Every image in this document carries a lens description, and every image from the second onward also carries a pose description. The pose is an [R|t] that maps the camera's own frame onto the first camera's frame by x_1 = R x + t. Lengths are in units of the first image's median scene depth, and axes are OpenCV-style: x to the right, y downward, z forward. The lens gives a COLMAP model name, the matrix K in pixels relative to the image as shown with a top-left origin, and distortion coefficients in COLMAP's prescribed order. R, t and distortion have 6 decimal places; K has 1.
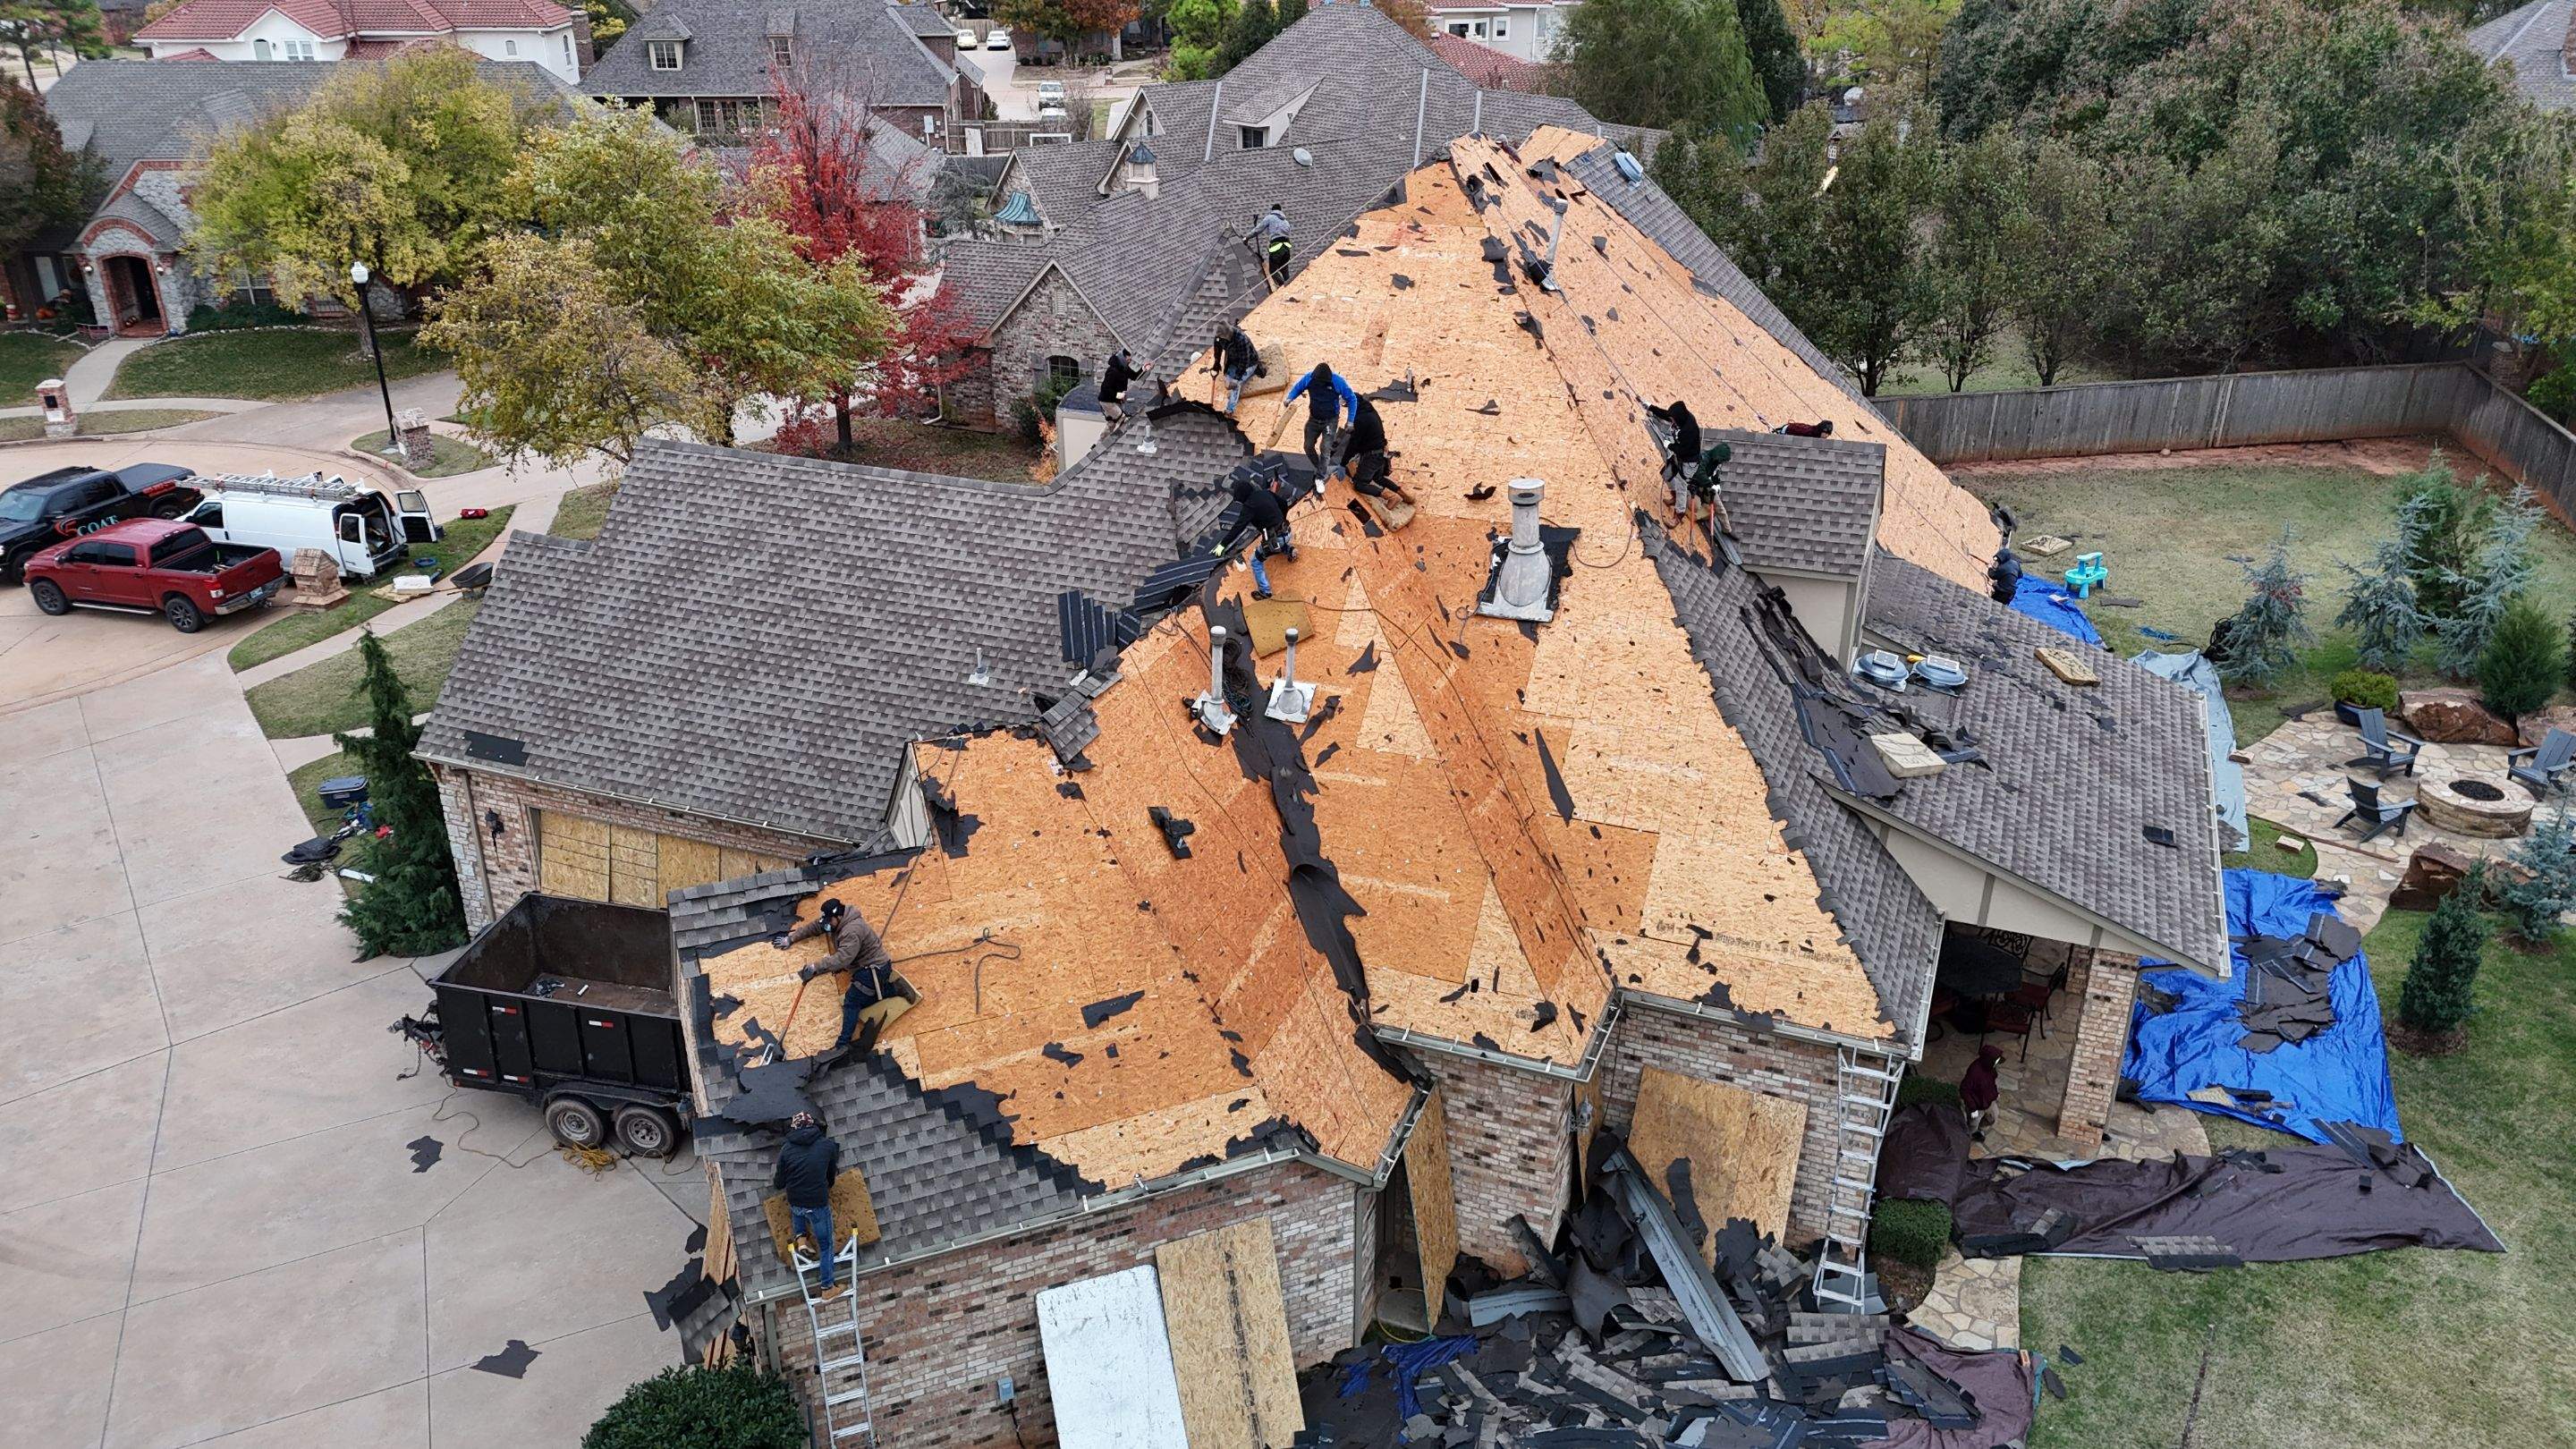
lens RADIAL K [[1888.5, 0, 1288.7], [0, 1888.5, 732.8], [0, 0, 1]] dist [0.087186, -0.080576]
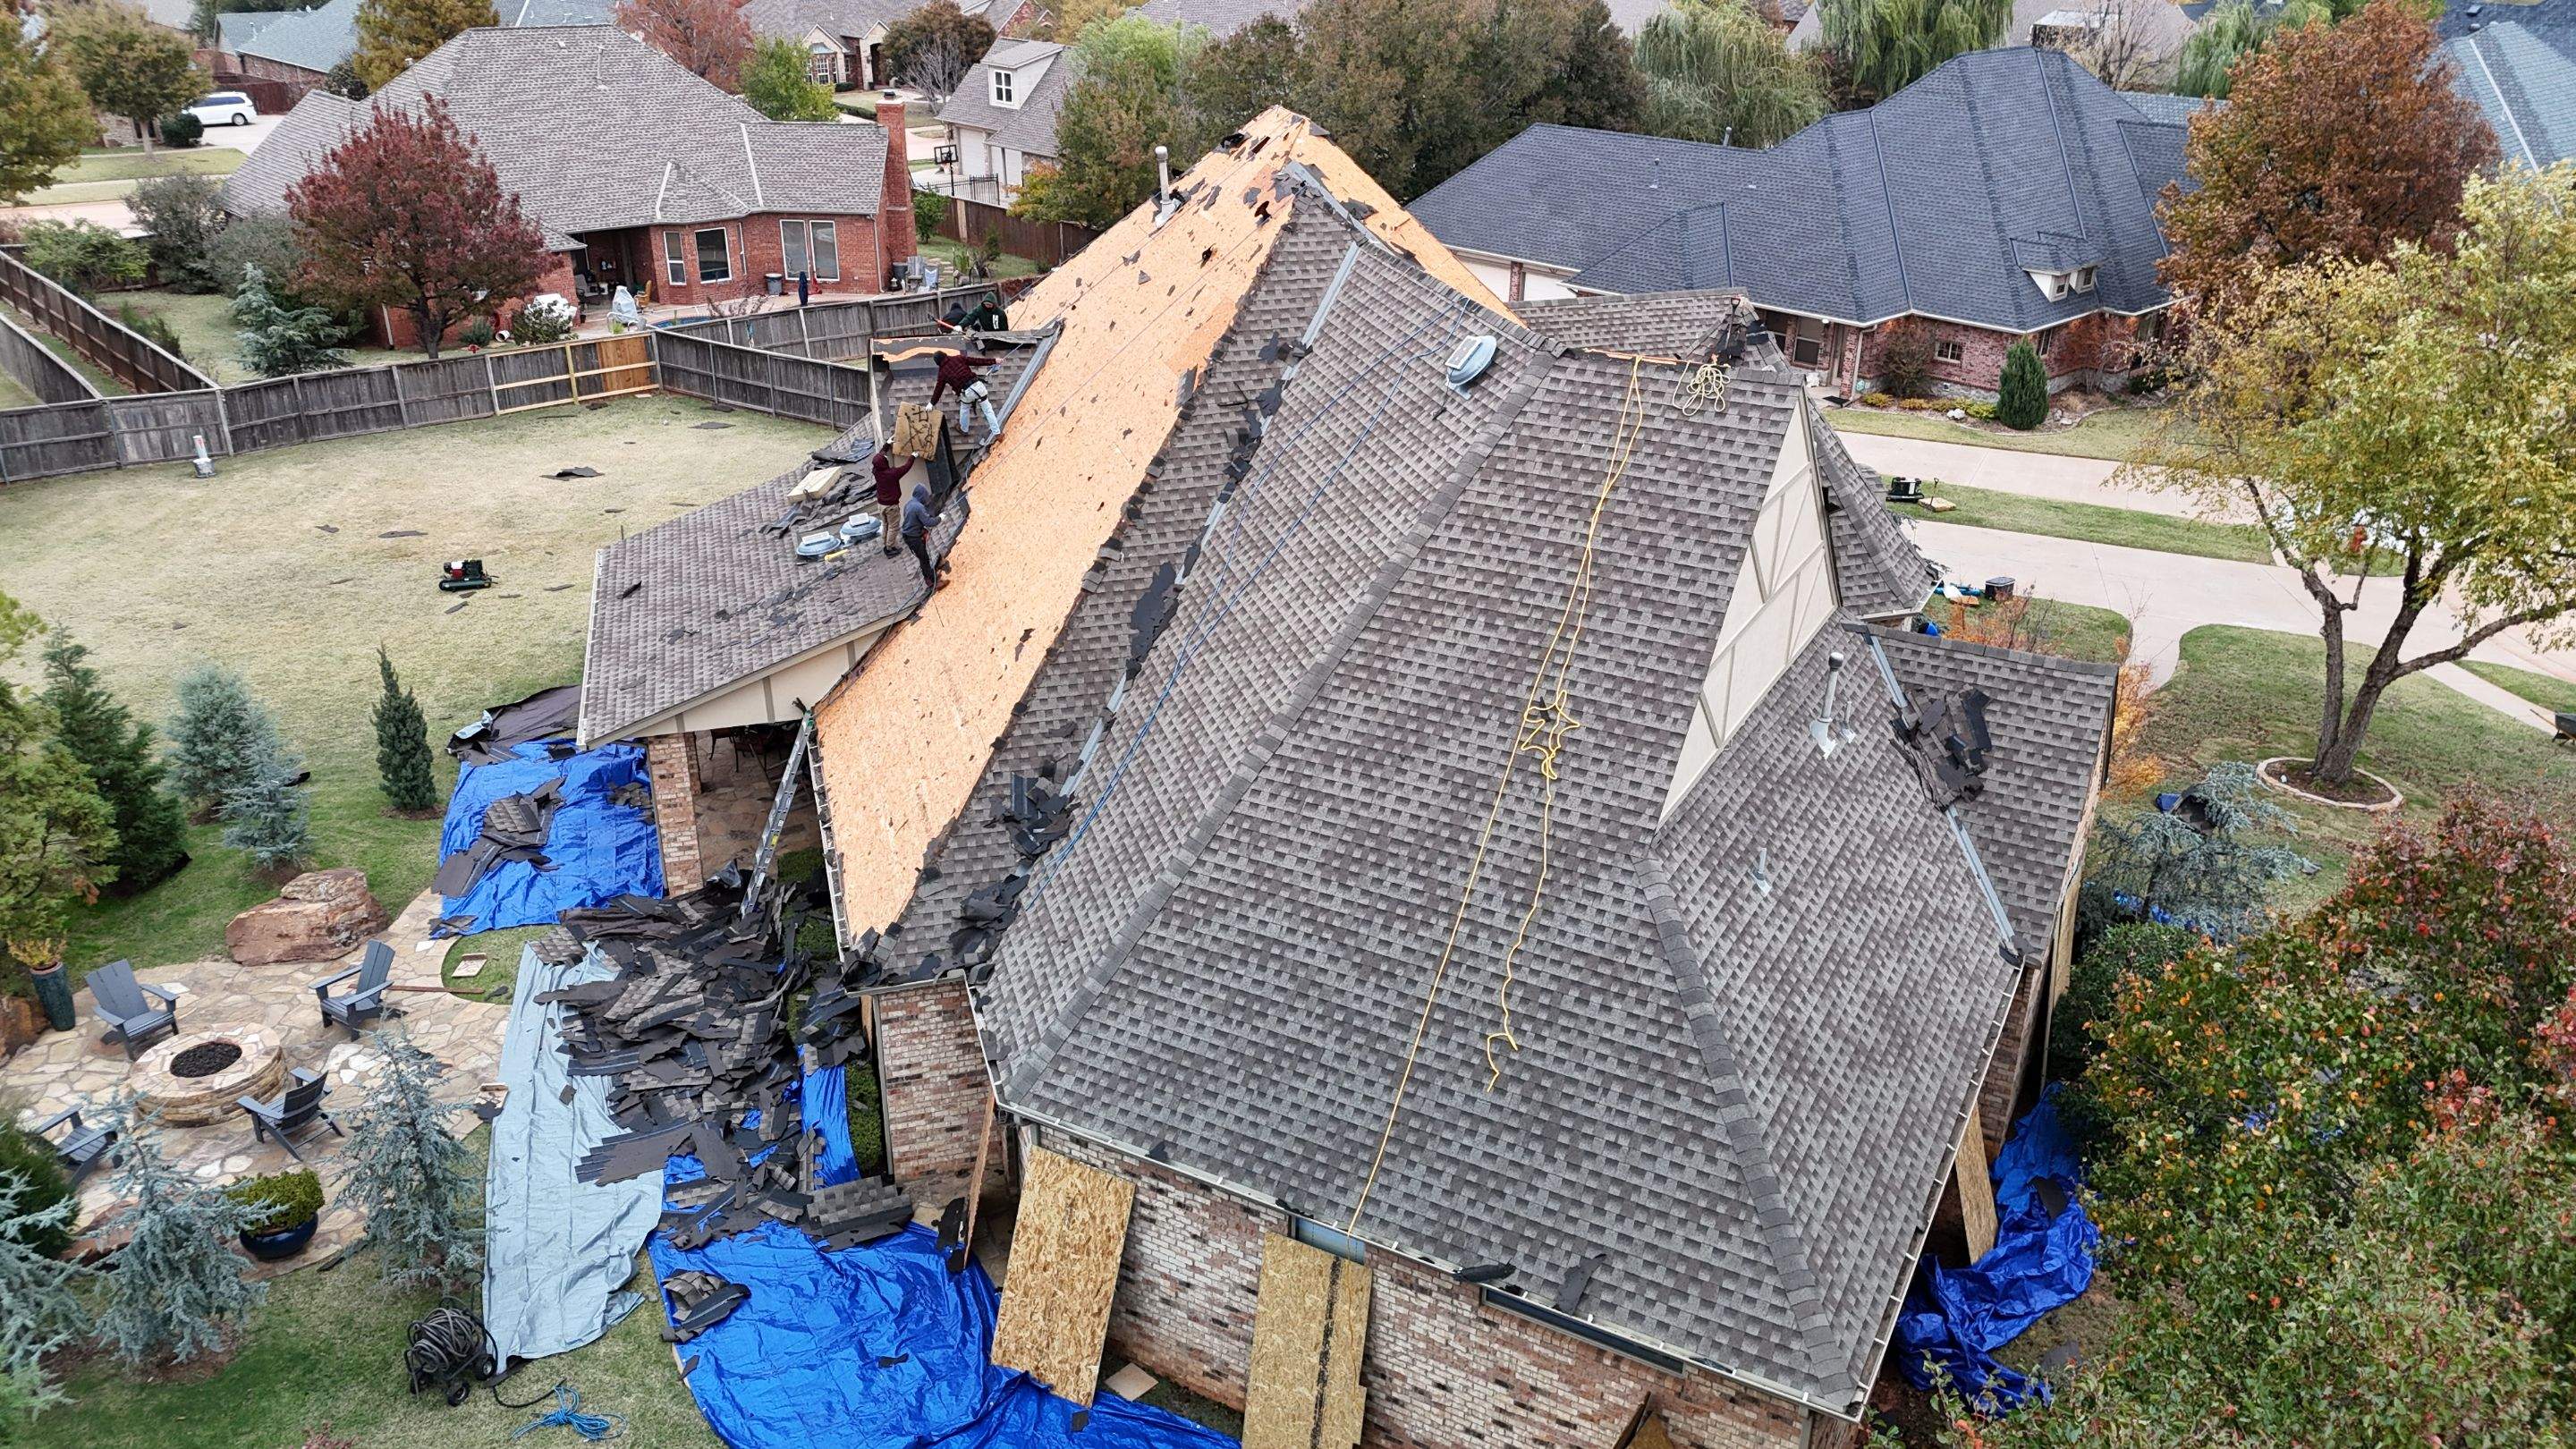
lens RADIAL K [[1888.5, 0, 1267.1], [0, 1888.5, 715.2], [0, 0, 1]] dist [0.087186, -0.080576]
pose [[-0.789912, 0.247423, -0.561089, 0.835716], [-0.262479, 0.690510, 0.674018, -0.849309], [0.554205, 0.679689, -0.480499, 1.856505]]
